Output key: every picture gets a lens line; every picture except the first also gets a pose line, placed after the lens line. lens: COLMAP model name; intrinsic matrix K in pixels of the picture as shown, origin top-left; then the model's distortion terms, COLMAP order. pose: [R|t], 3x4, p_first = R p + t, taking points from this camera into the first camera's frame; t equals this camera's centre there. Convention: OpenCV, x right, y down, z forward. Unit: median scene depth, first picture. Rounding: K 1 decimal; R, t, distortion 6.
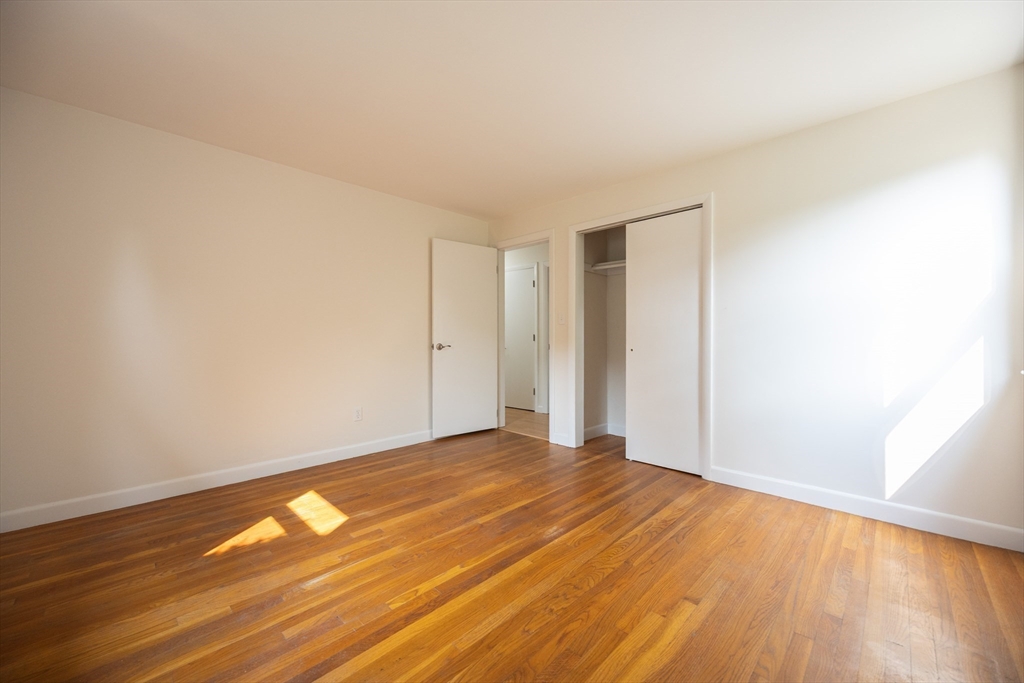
lens RADIAL K [[393.5, 0, 514.0], [0, 393.5, 335.1], [0, 0, 1]] dist [-0.000432, 0.000017]
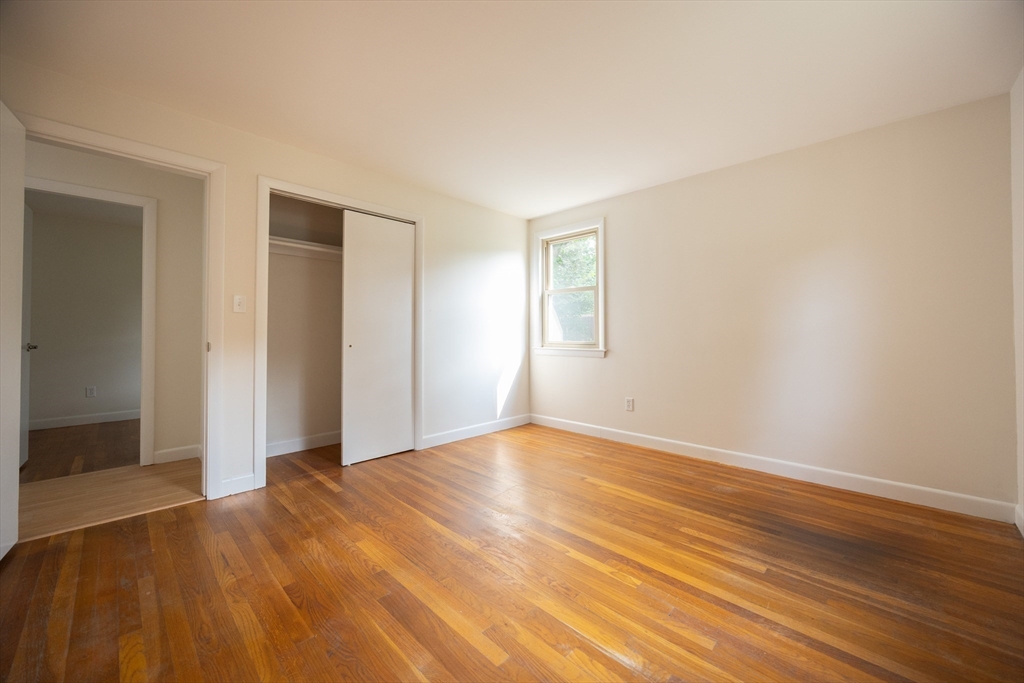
lens RADIAL K [[393.5, 0, 514.0], [0, 393.5, 335.1], [0, 0, 1]] dist [-0.000432, 0.000017]
pose [[-0.002011, -0.003733, 0.999991, -0.988003], [-0.011054, 0.999932, 0.003710, 0.003898], [-0.999937, -0.011047, -0.002053, 0.960426]]
